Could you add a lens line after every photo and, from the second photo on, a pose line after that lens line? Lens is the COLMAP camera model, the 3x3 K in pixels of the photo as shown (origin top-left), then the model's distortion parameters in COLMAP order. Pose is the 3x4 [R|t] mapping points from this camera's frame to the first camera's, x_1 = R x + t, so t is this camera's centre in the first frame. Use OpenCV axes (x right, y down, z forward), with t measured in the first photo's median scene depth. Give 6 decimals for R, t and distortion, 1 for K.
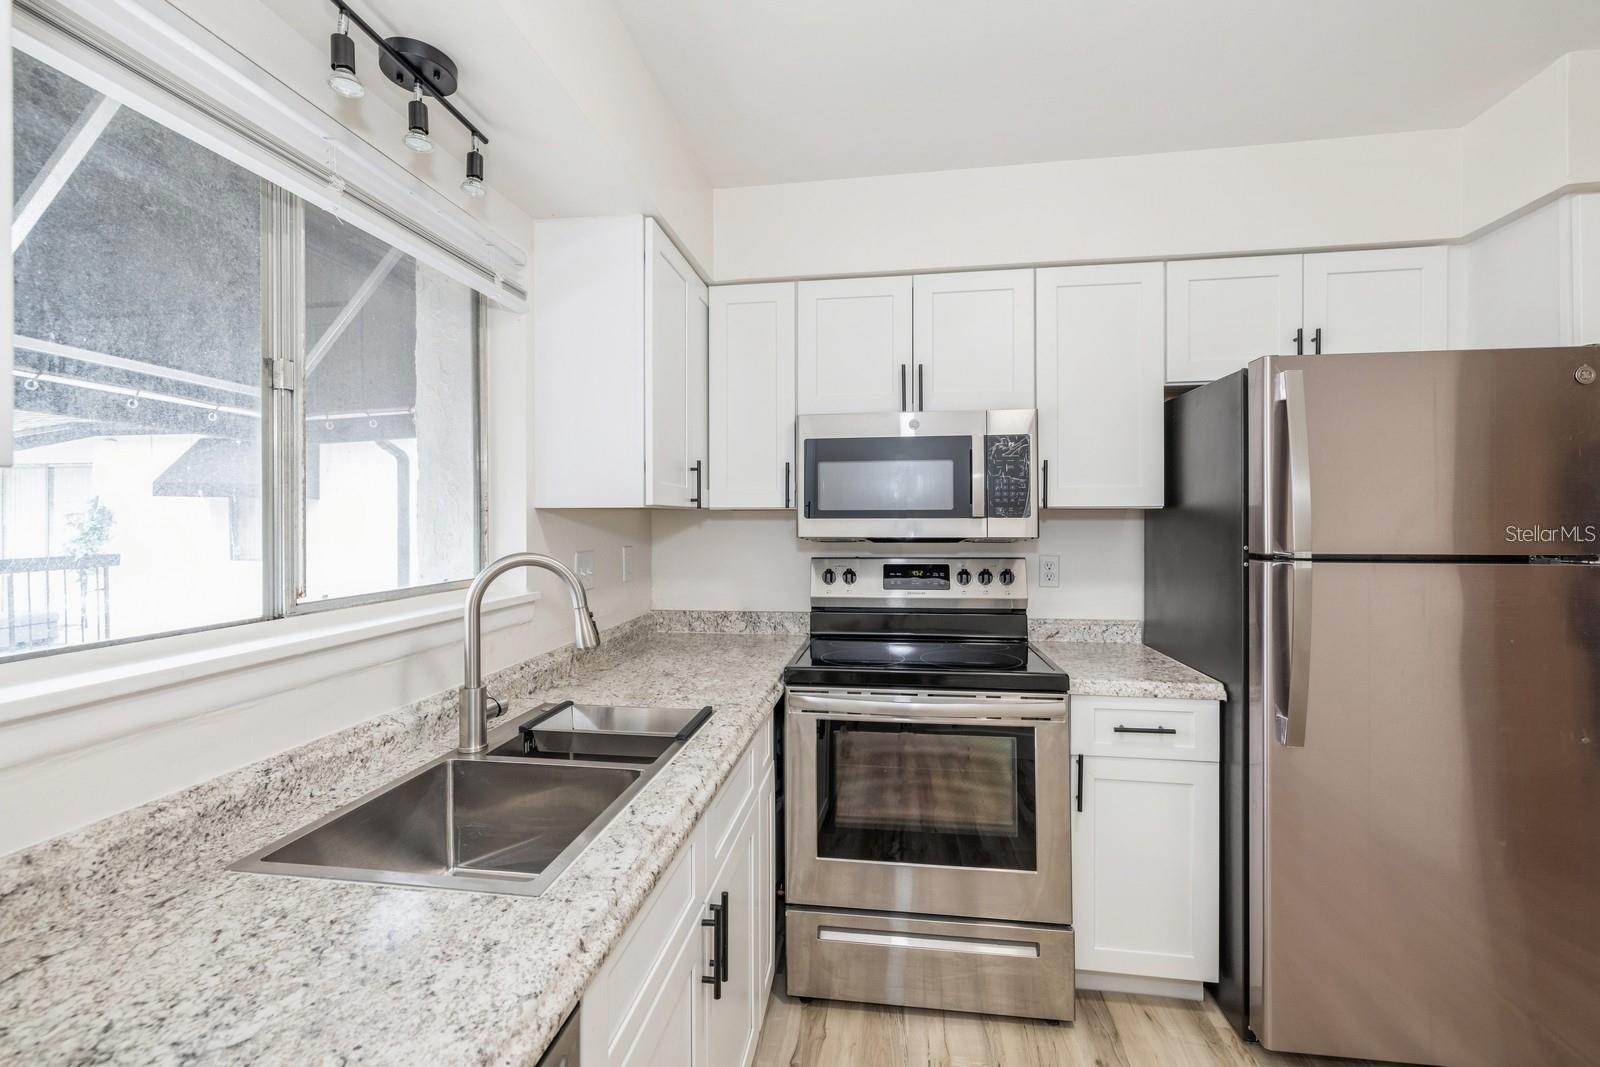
lens RADIAL K [[679.9, 0, 801.9], [0, 679.9, 520.5], [0, 0, 1]] dist [-0.007557, -0.000397]
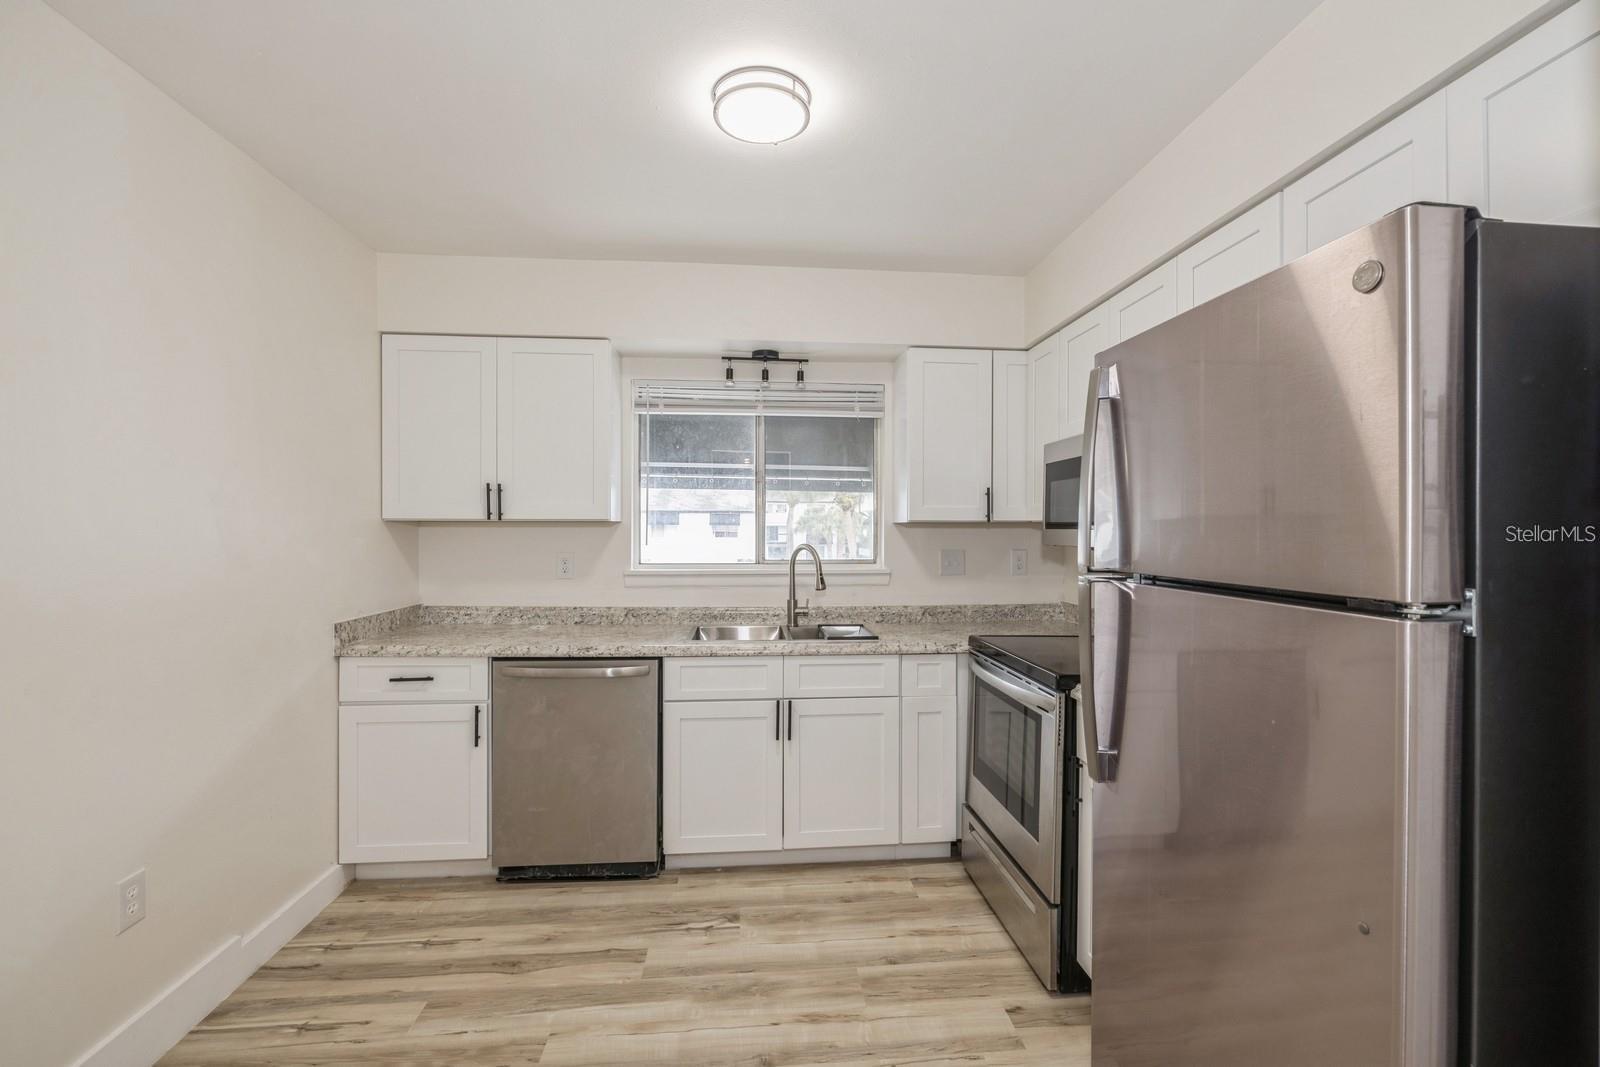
lens RADIAL K [[721.0, 0, 800.0], [0, 721.0, 533.5], [0, 0, 1]] dist [-0.000054, -0.000062]
pose [[0.225605, 0.006091, -0.974200, 1.429941], [-0.002338, 0.999981, 0.005711, -0.000617], [0.974216, 0.000989, 0.225615, 0.334494]]
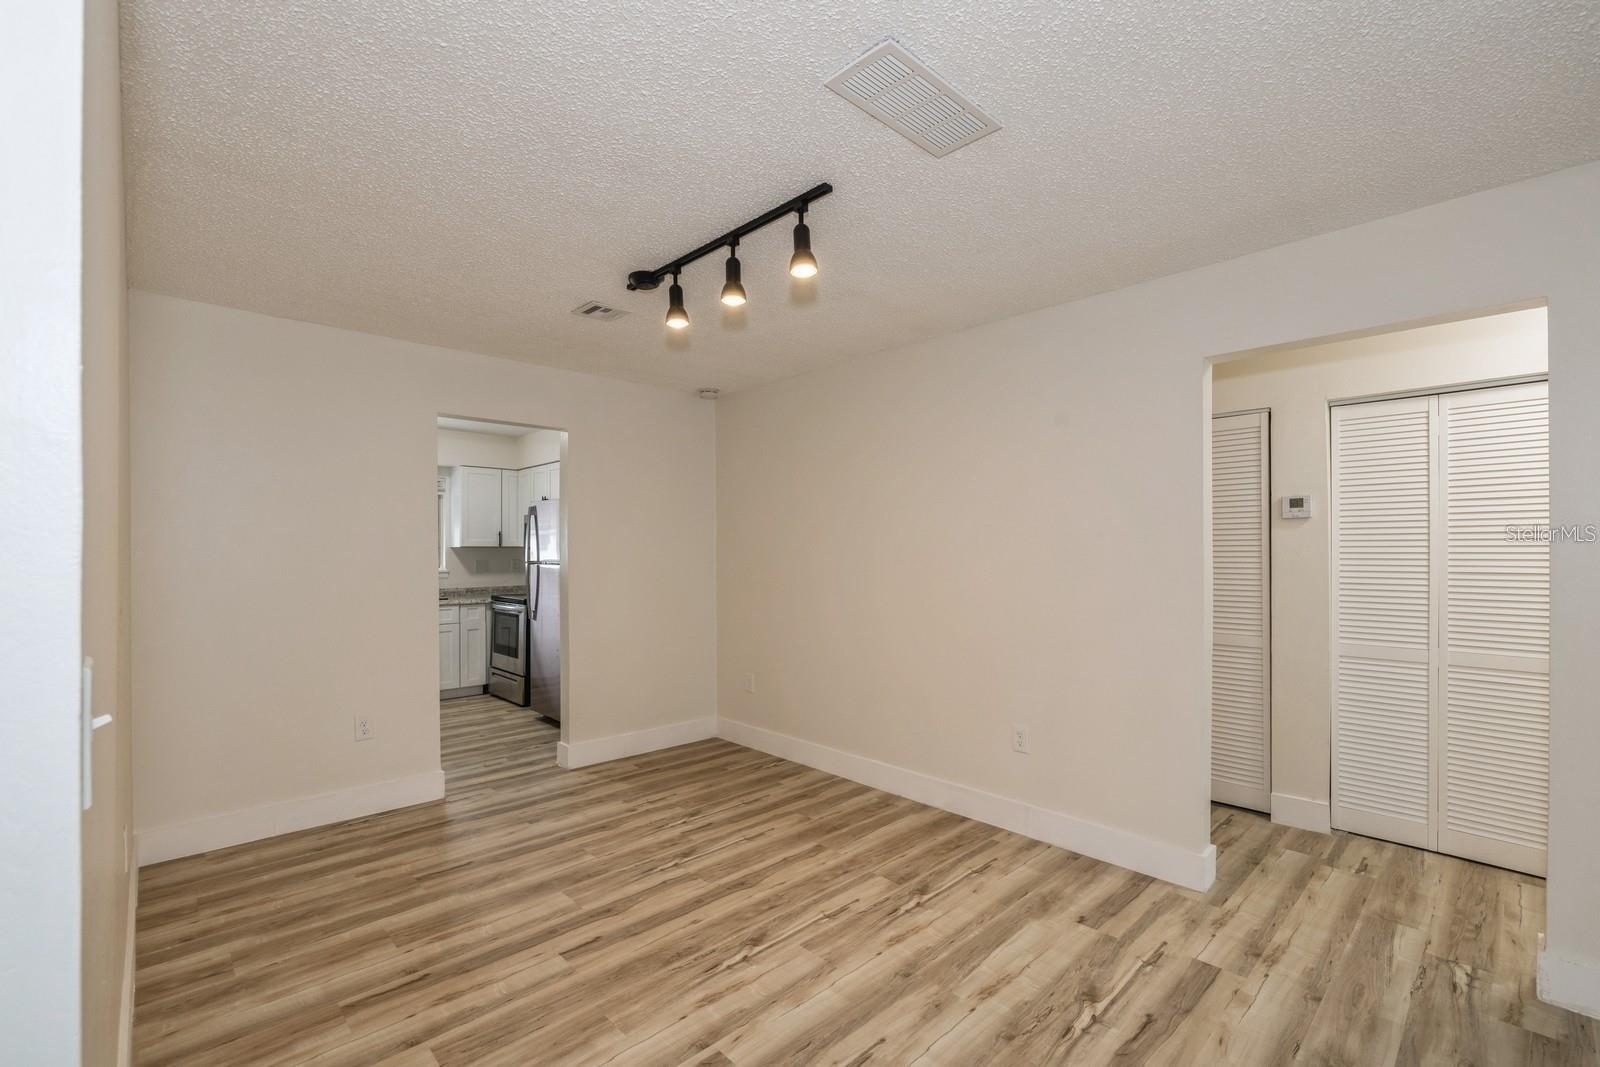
lens RADIAL K [[693.2, 0, 826.5], [0, 693.2, 538.1], [0, 0, 1]] dist [-0.058570, -0.000119]
pose [[0.799870, -0.007615, -0.600126, 3.576015], [0.000264, 0.999924, -0.012336, -0.019799], [0.600174, 0.009709, 0.799811, -0.784364]]
